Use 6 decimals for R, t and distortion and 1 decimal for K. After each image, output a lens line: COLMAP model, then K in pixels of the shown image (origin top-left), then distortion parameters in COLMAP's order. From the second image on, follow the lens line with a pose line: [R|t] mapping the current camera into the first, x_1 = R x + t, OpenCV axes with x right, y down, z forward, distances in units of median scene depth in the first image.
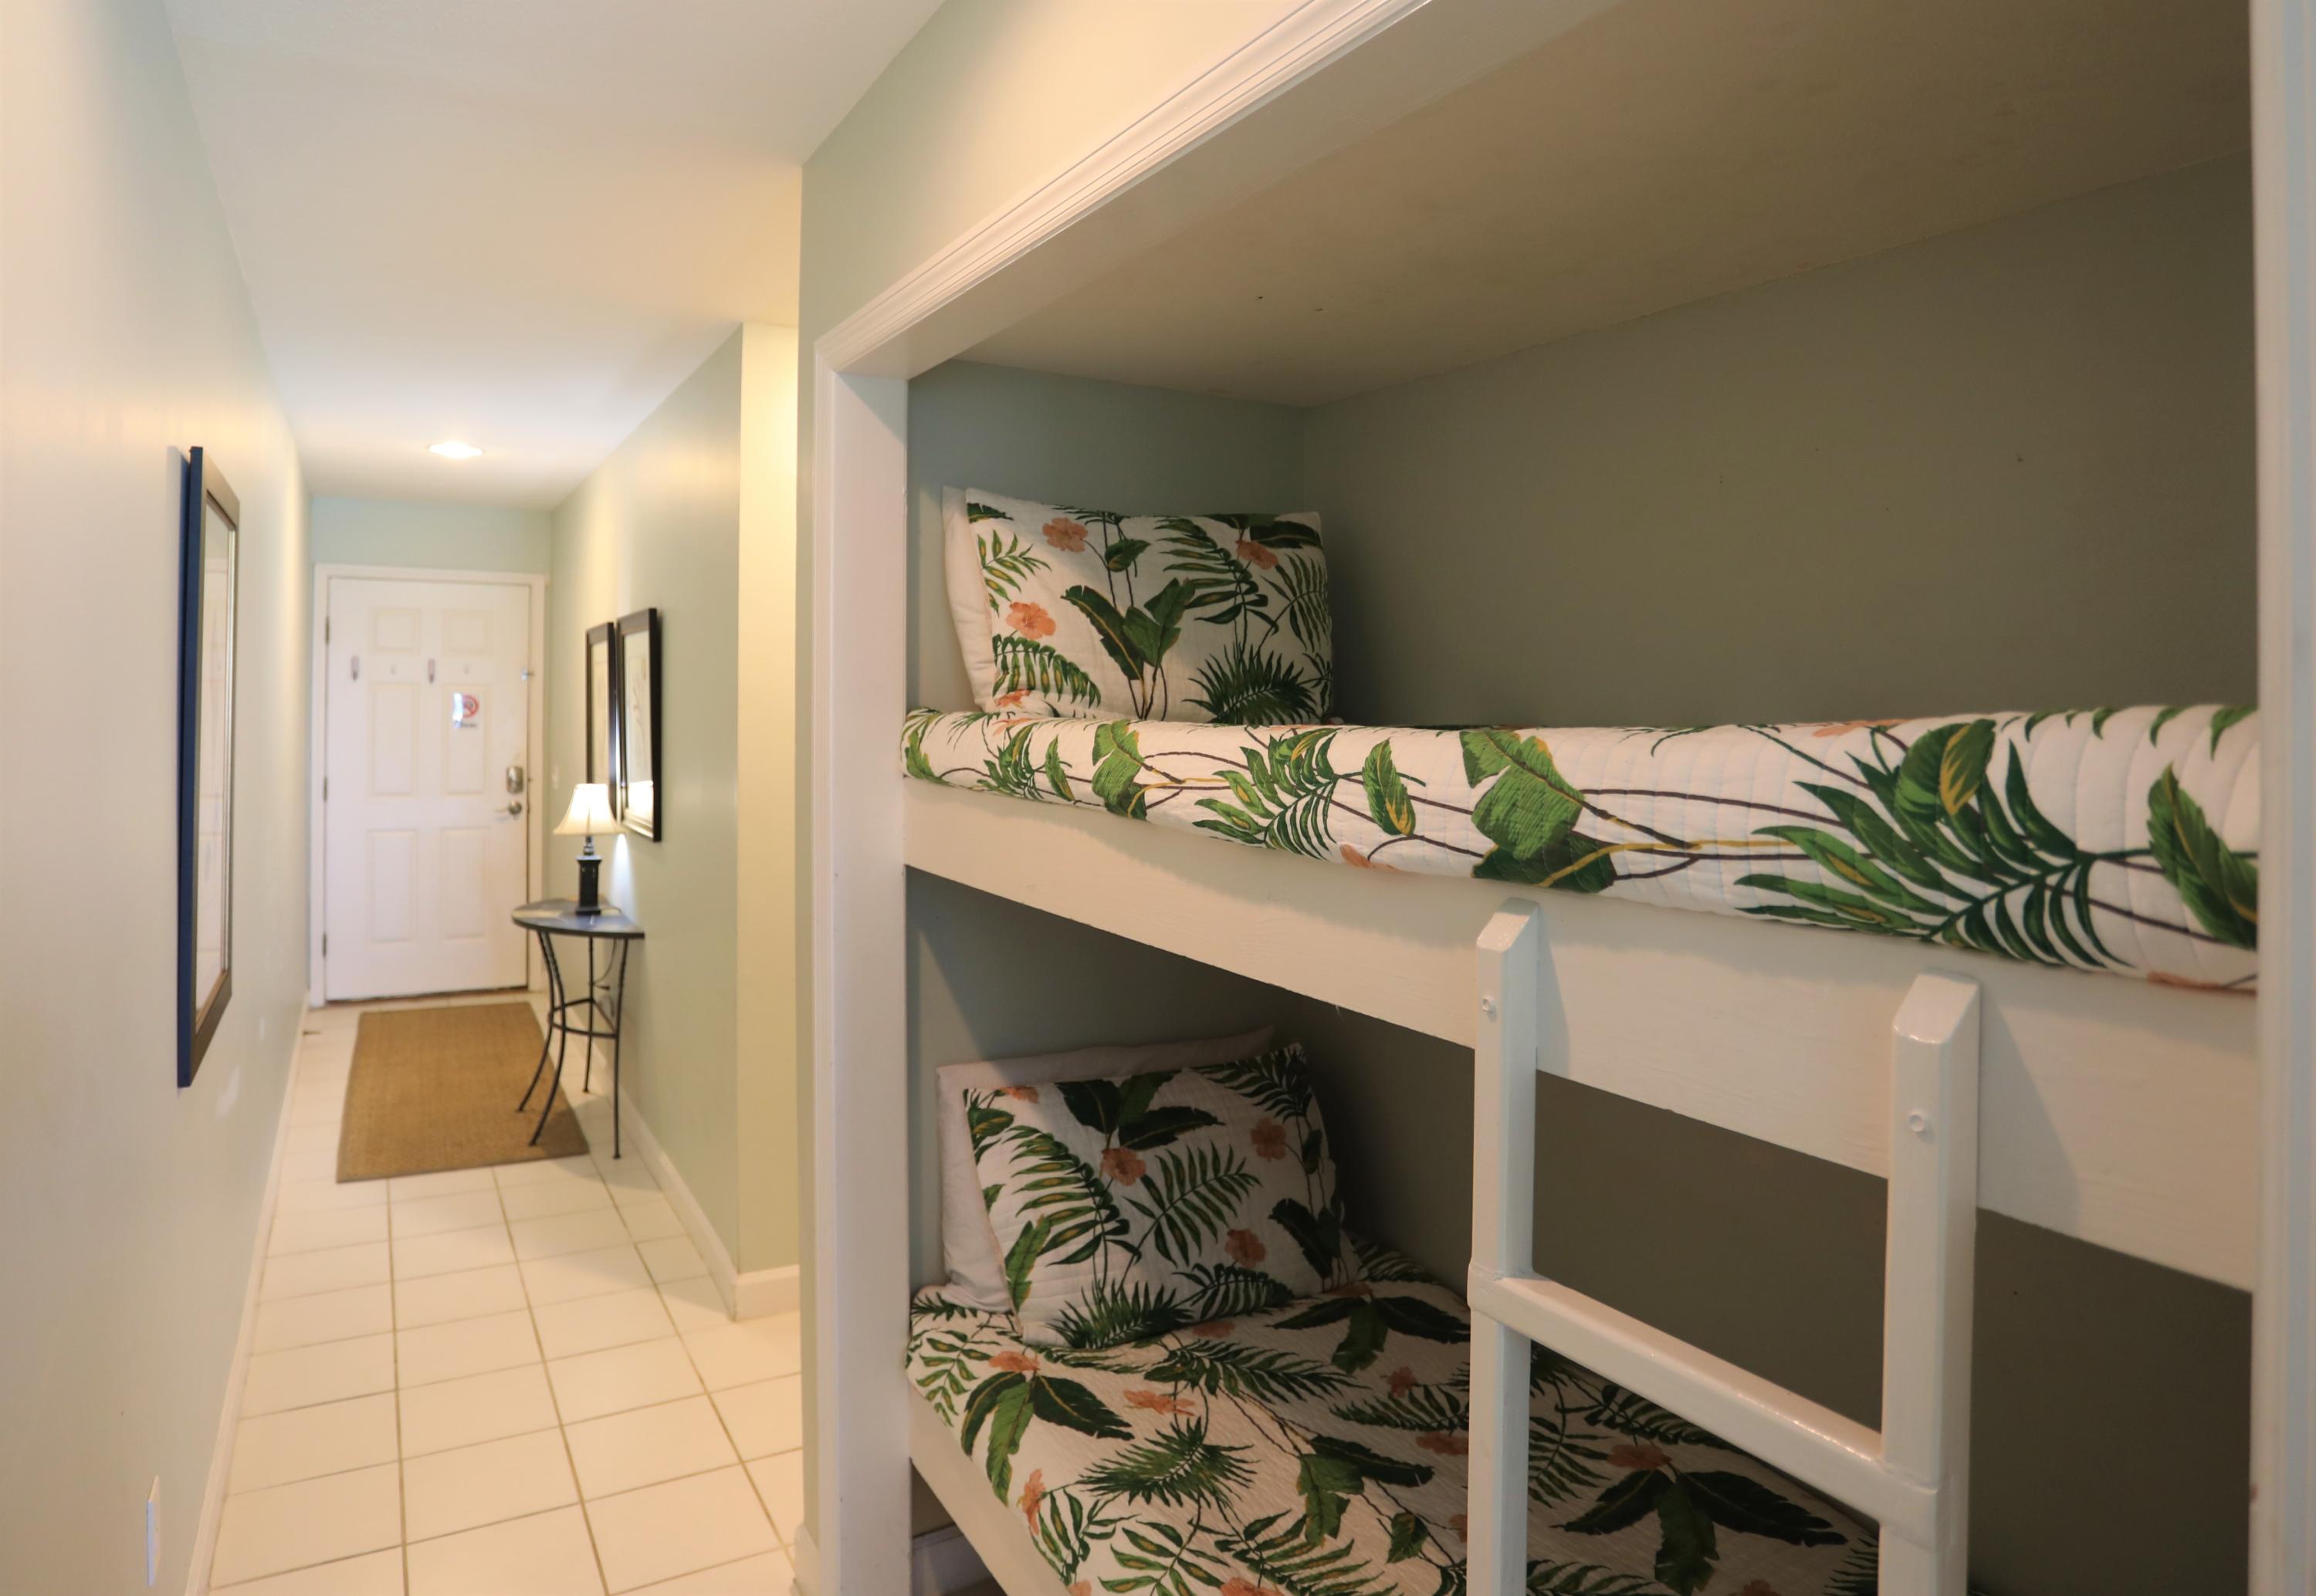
lens RADIAL K [[1392.5, 0, 1114.6], [0, 1392.5, 672.8], [0, 0, 1]] dist [-0.086841, 0.050202]
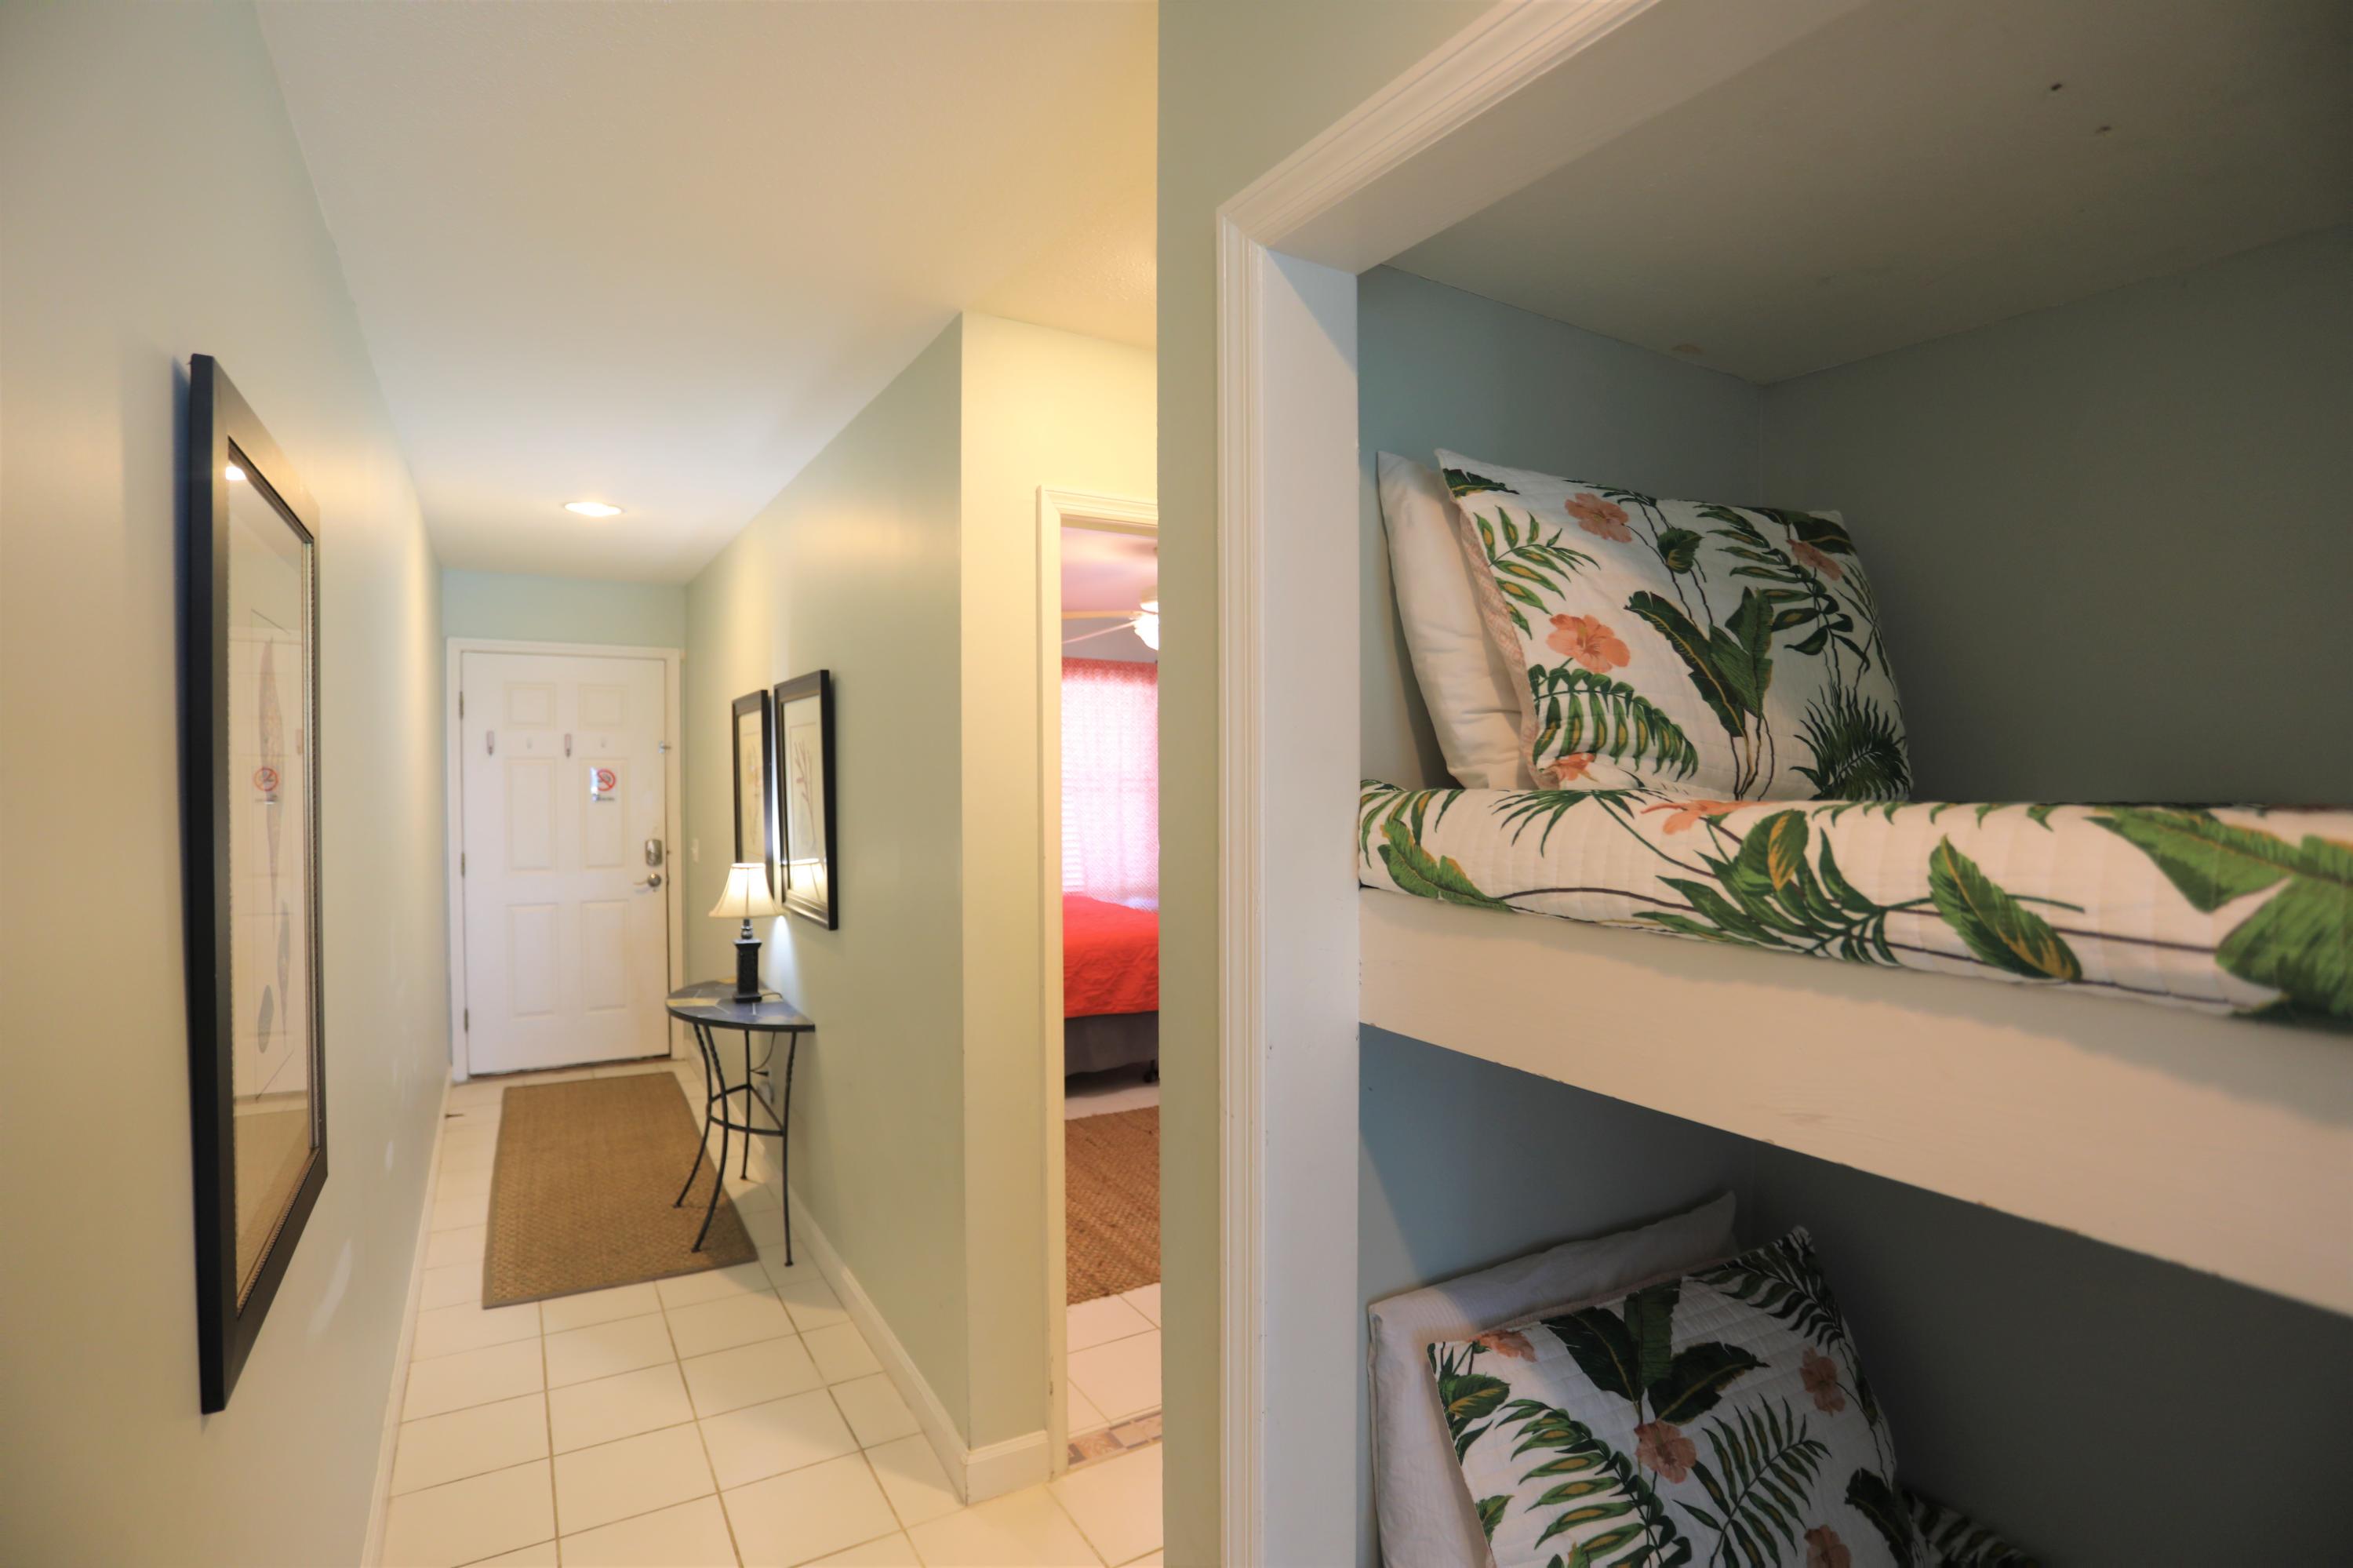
lens RADIAL K [[1164.5, 0, 1176.5], [0, 1164.5, 784.0], [0, 0, 1]] dist [-0.082768, 0.040709]
pose [[0.999429, -0.007240, 0.032989, -0.243513], [0.006163, 0.999449, 0.032626, 0.007432], [-0.033207, -0.032404, 0.998923, 0.444401]]
